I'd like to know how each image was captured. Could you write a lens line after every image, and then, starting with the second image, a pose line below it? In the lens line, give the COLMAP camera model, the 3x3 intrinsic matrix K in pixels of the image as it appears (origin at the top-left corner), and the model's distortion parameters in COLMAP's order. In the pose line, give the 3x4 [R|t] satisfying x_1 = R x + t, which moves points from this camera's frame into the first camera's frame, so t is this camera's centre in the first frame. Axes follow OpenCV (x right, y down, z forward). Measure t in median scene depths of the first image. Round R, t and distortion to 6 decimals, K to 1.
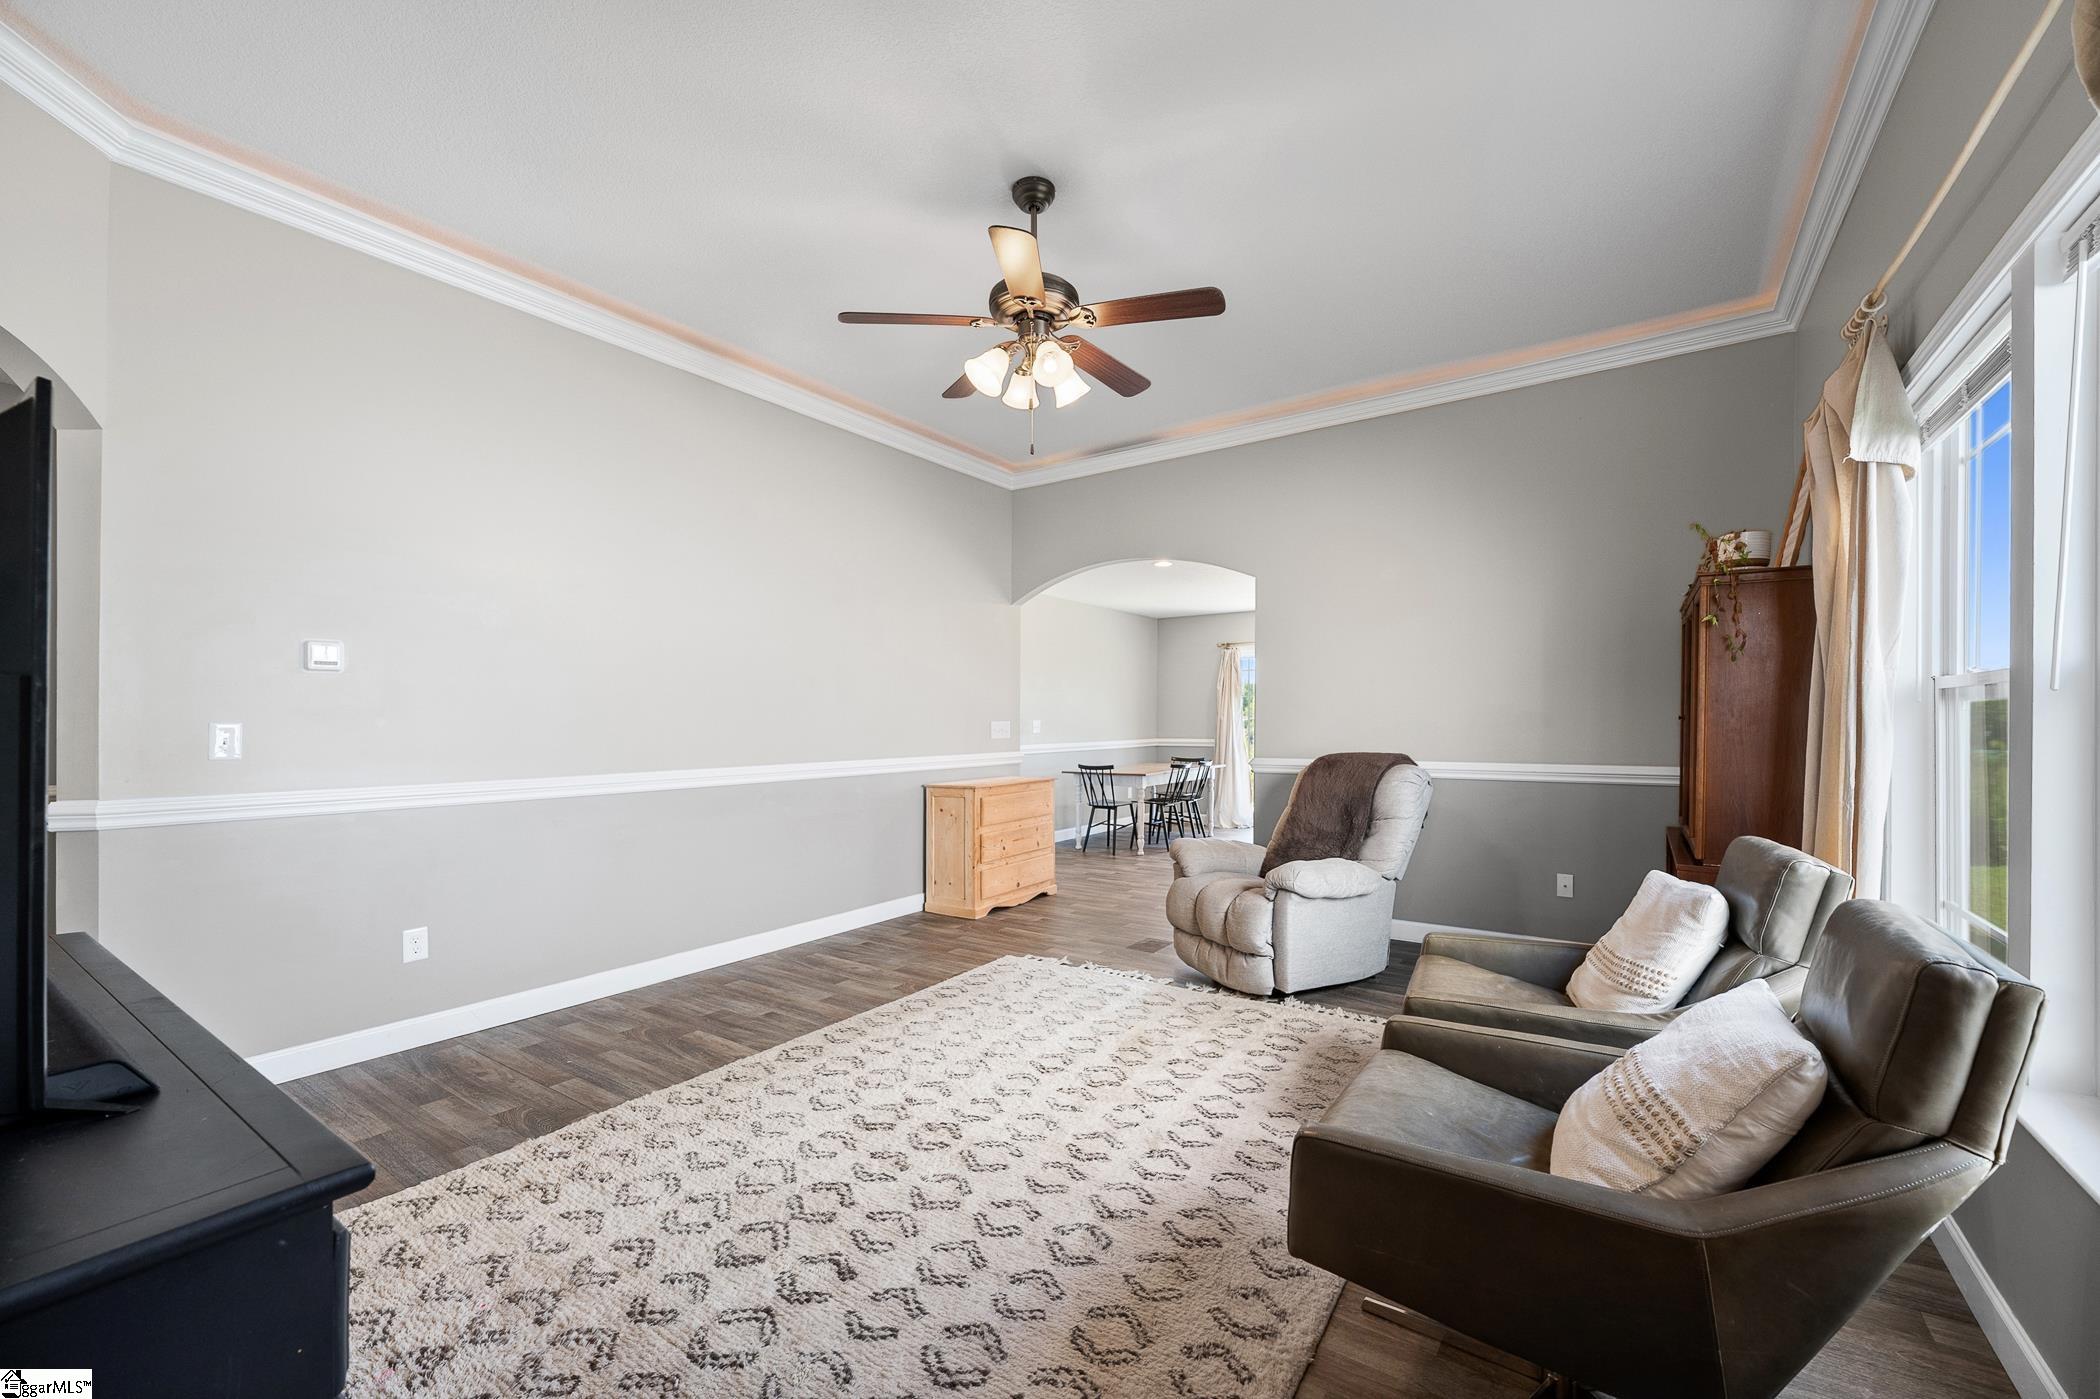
lens RADIAL K [[835.1, 0, 1086.8], [0, 835.1, 703.9], [0, 0, 1]] dist [-0.004131, 0.000847]
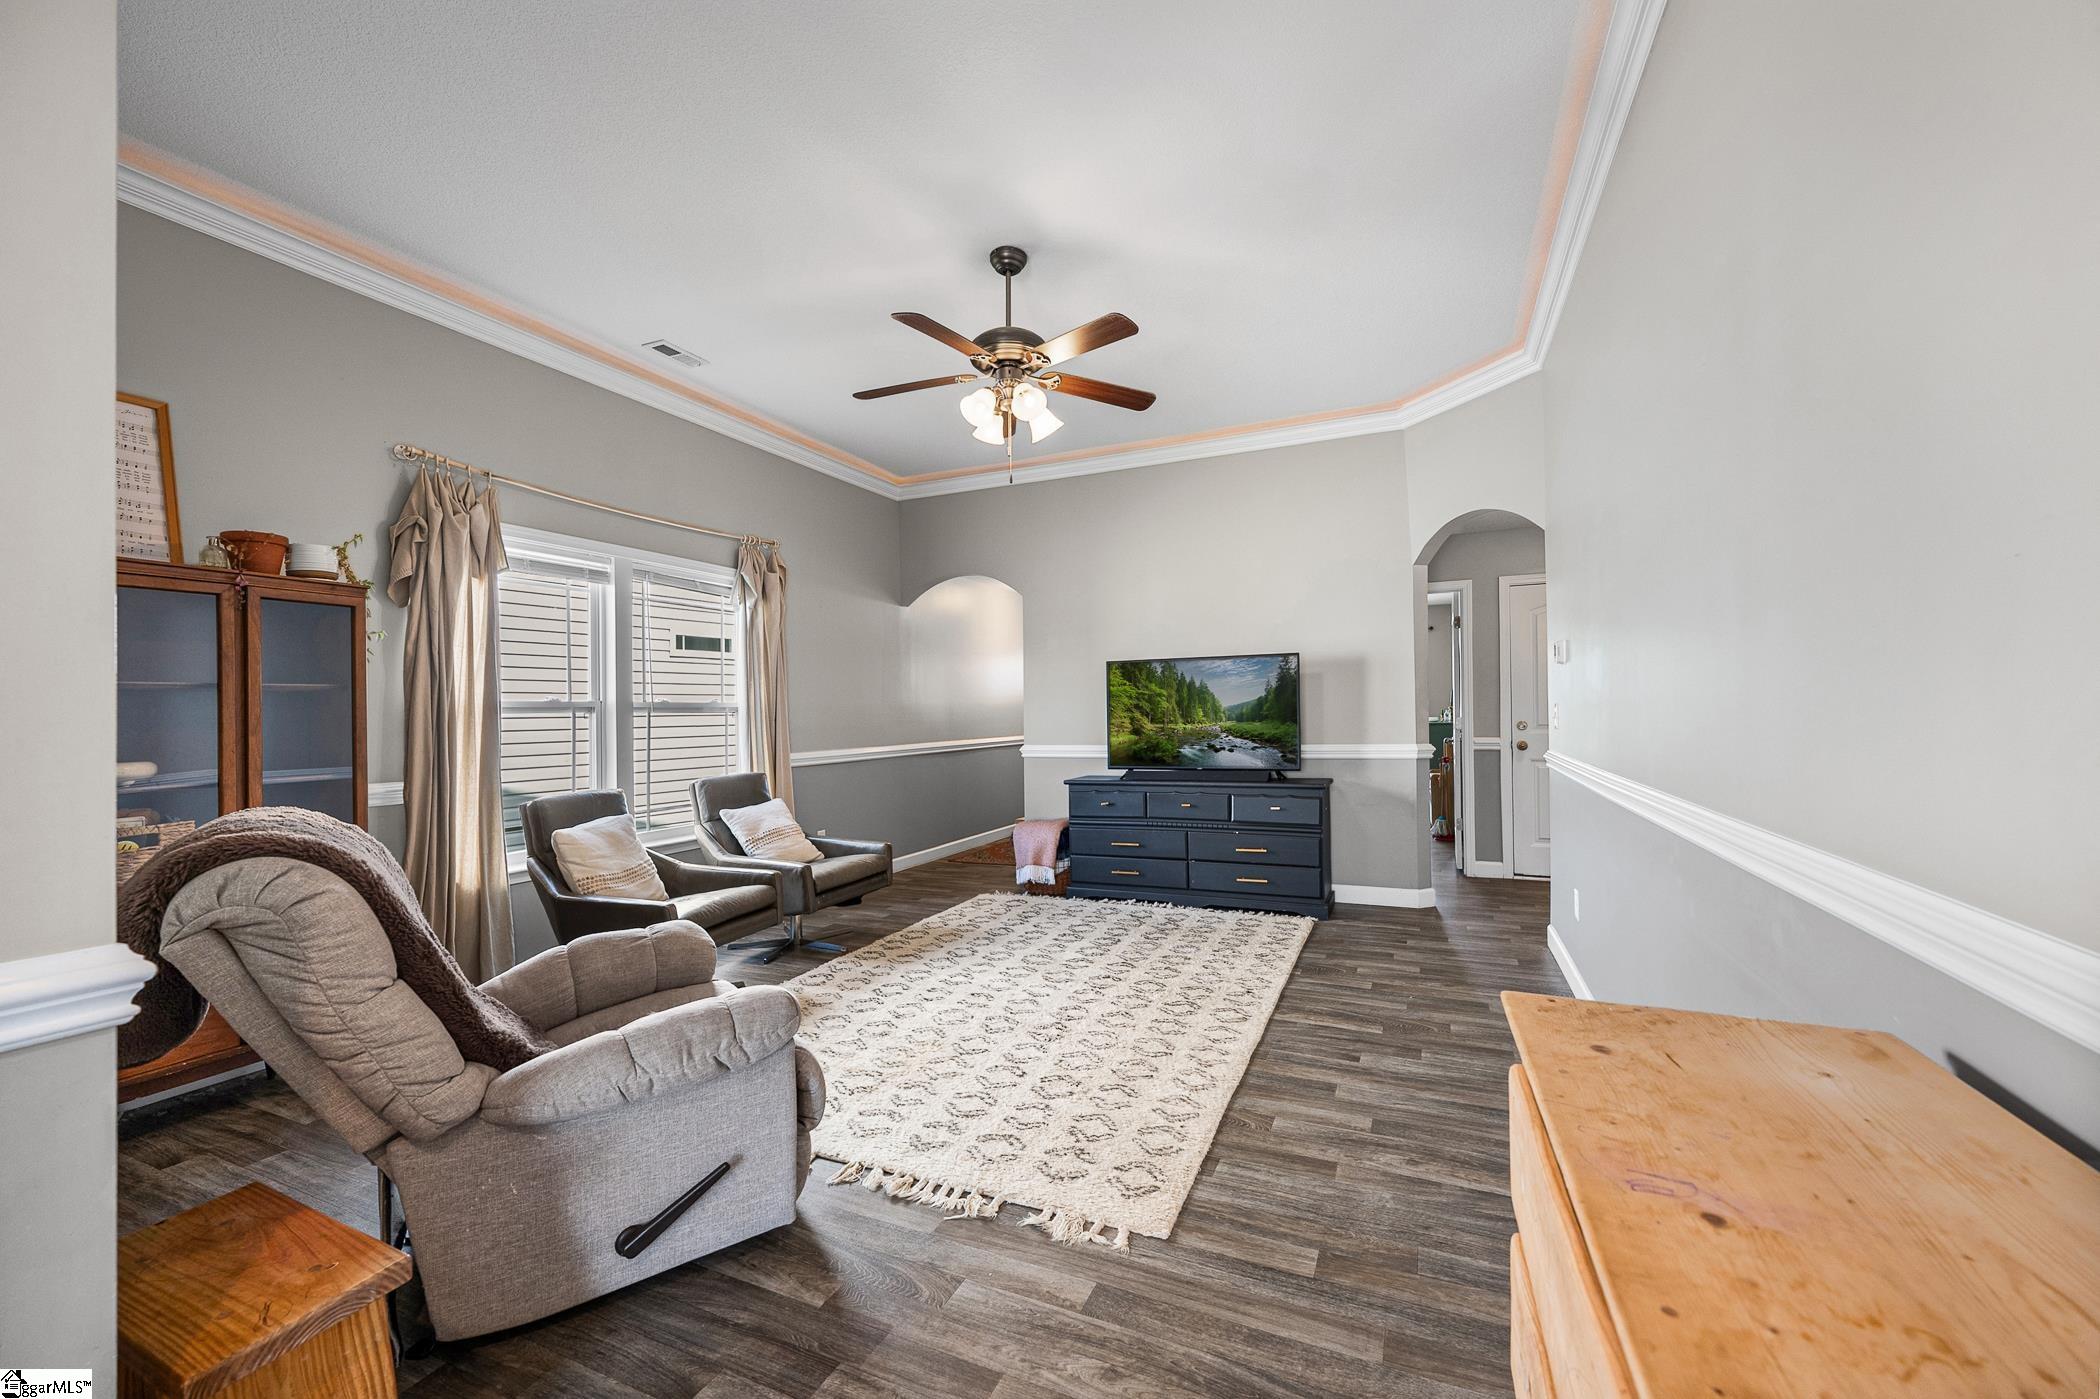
lens RADIAL K [[835.1, 0, 1054.6], [0, 835.1, 696.4], [0, 0, 1]] dist [-0.004131, 0.000847]
pose [[-0.989171, 0.016852, -0.145800, 0.037178], [0.022822, 0.998964, -0.039369, 0.039085], [0.144985, -0.042270, -0.988531, 2.022128]]
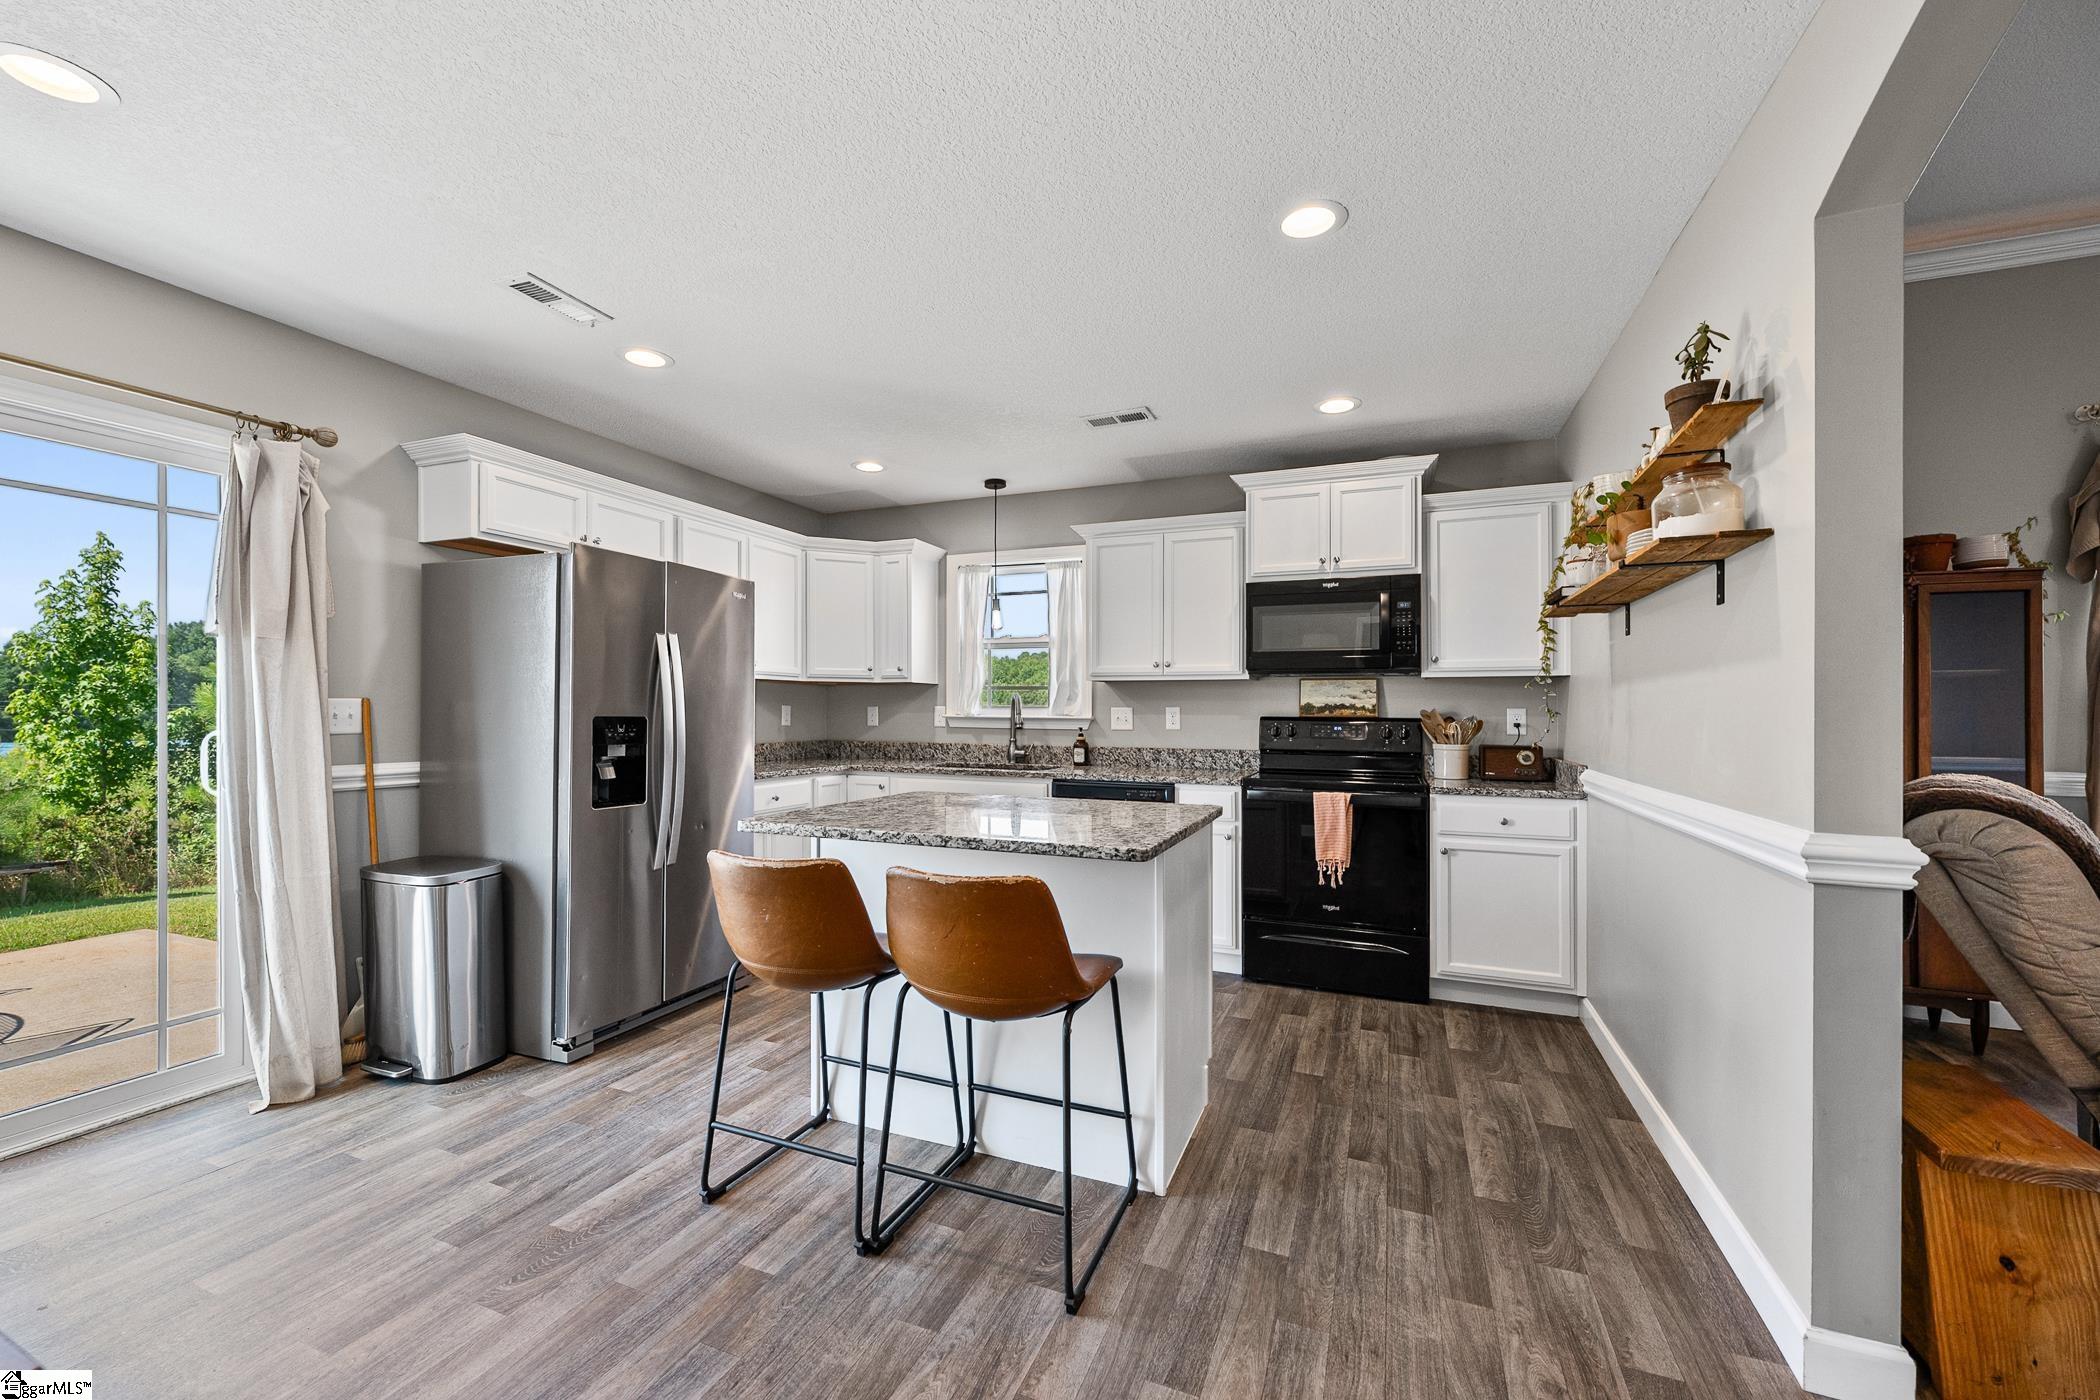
lens RADIAL K [[835.1, 0, 1037.2], [0, 835.1, 706.3], [0, 0, 1]] dist [-0.004131, 0.000847]
pose [[-0.168523, 0.008472, 0.985661, -0.048719], [-0.024760, 0.999611, -0.012825, 0.052146], [-0.985387, -0.026567, -0.168247, 2.227591]]
